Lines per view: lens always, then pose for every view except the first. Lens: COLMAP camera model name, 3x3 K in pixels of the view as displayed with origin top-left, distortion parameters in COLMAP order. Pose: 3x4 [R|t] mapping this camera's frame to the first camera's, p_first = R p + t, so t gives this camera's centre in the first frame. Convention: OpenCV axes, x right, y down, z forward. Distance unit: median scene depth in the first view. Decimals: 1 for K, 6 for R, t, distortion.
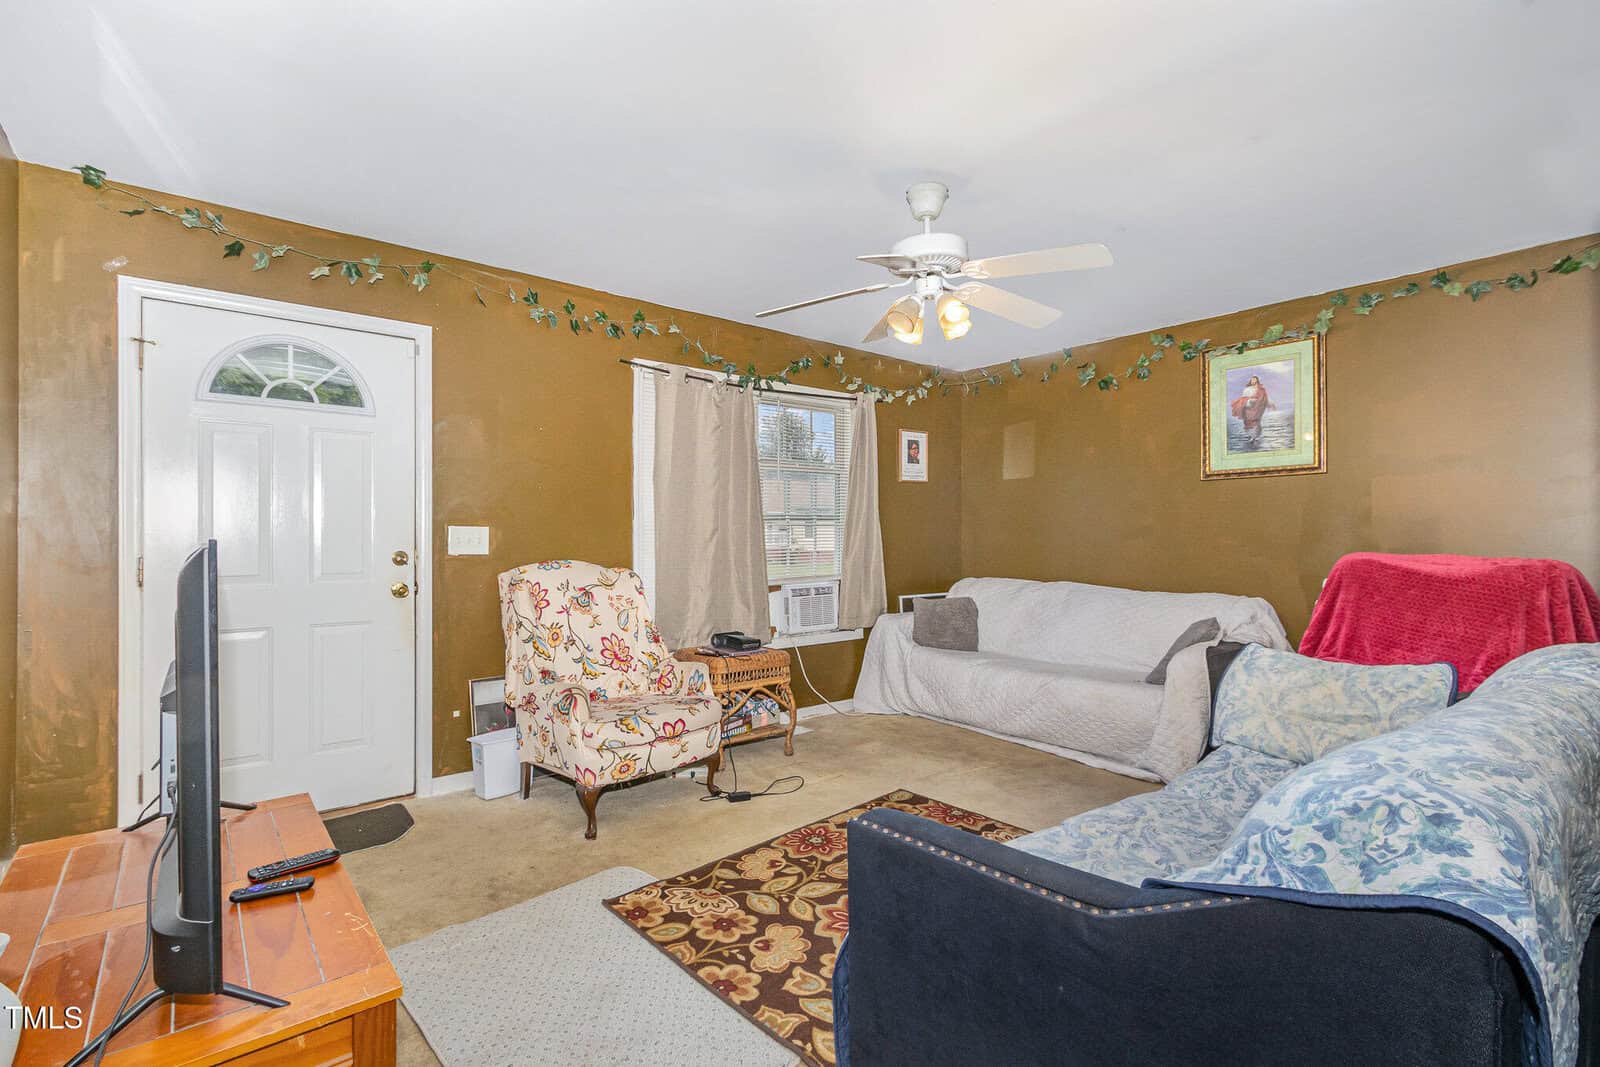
lens RADIAL K [[740.4, 0, 792.3], [0, 740.4, 534.3], [0, 0, 1]] dist [0.002278, 0.000671]
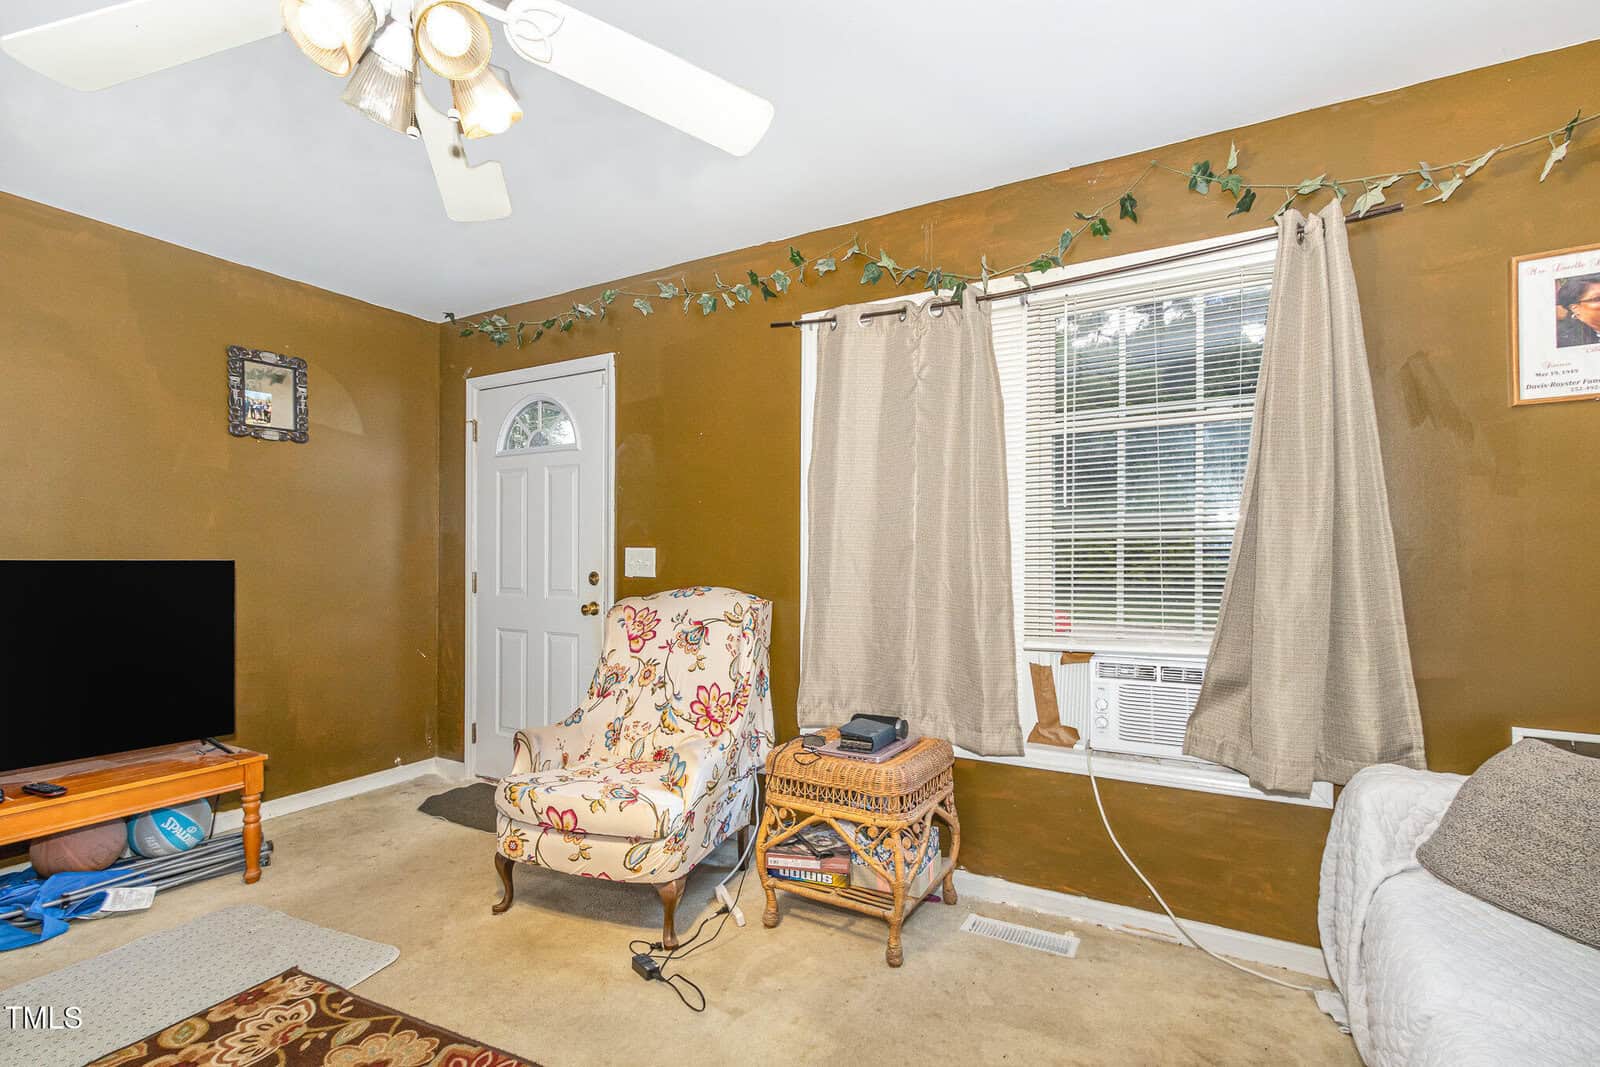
lens RADIAL K [[740.4, 0, 791.9], [0, 740.4, 553.2], [0, 0, 1]] dist [0.002278, 0.000671]
pose [[0.361390, -0.005327, -0.932399, 0.575550], [0.000207, 0.999984, -0.005633, 0.002276], [0.932415, 0.001843, 0.361386, 0.894914]]
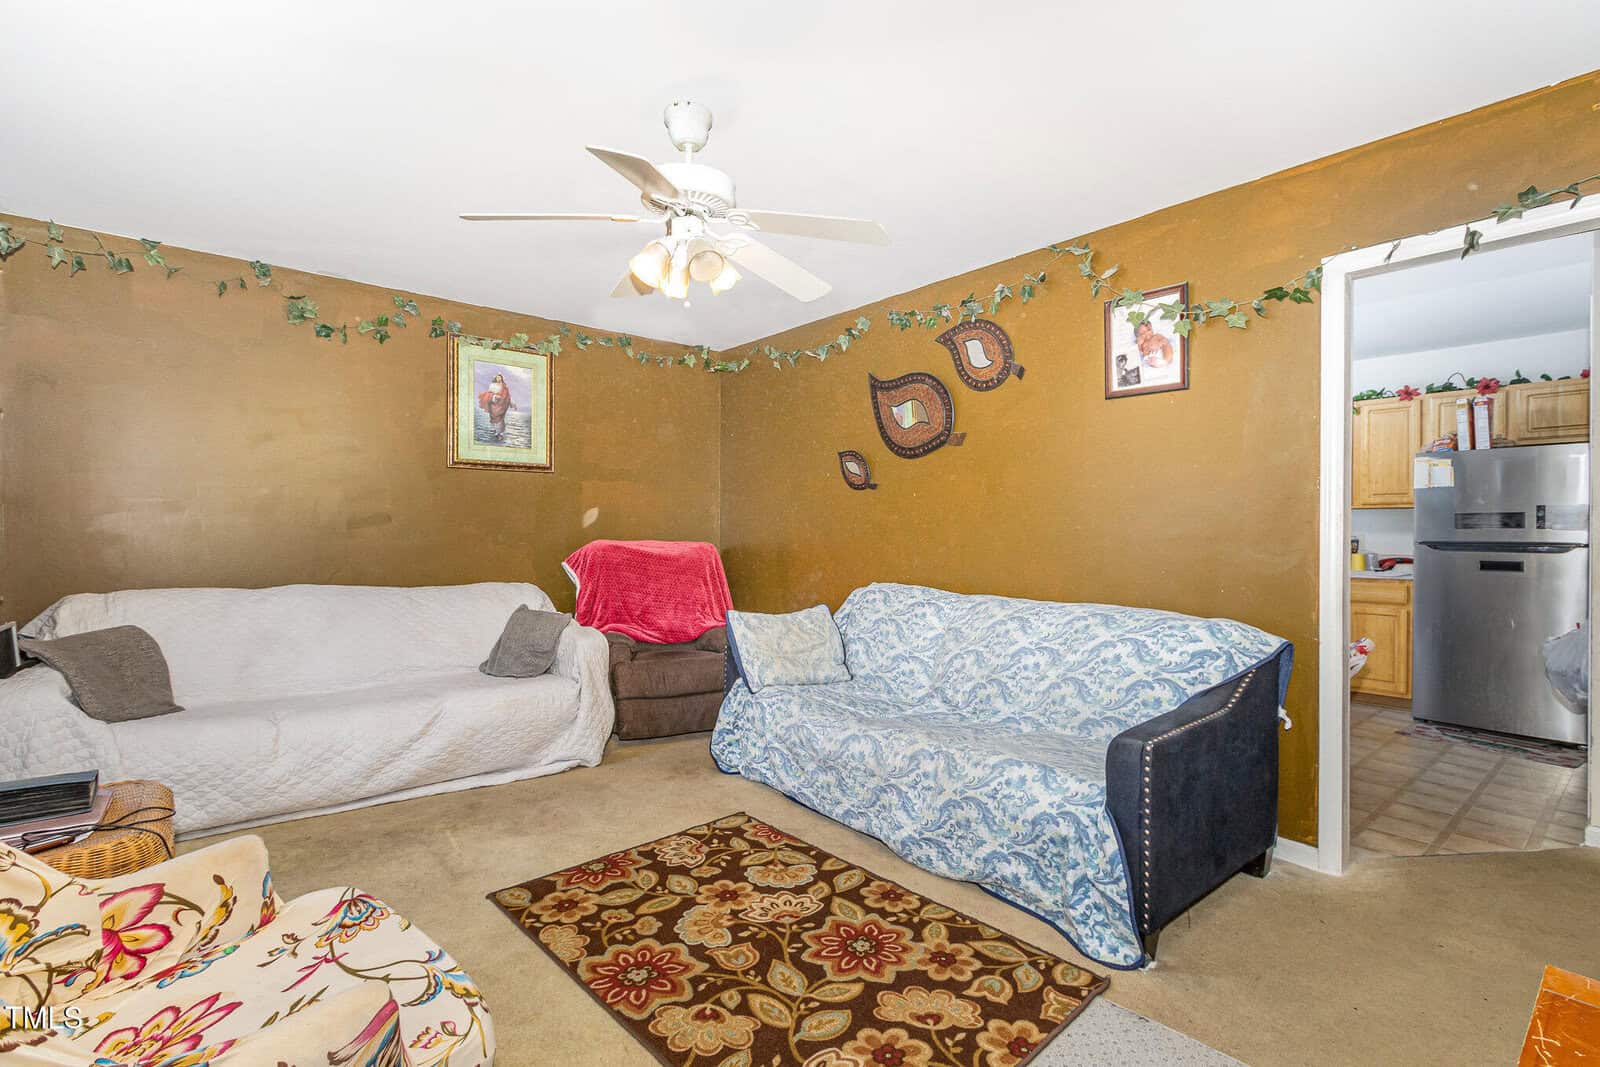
lens RADIAL K [[740.4, 0, 801.8], [0, 740.4, 526.0], [0, 0, 1]] dist [0.002278, 0.000671]
pose [[-0.025146, 0.007300, 0.999657, -0.564392], [-0.013448, 0.999880, -0.007640, 0.006724], [-0.999593, -0.013636, -0.025045, 0.759753]]
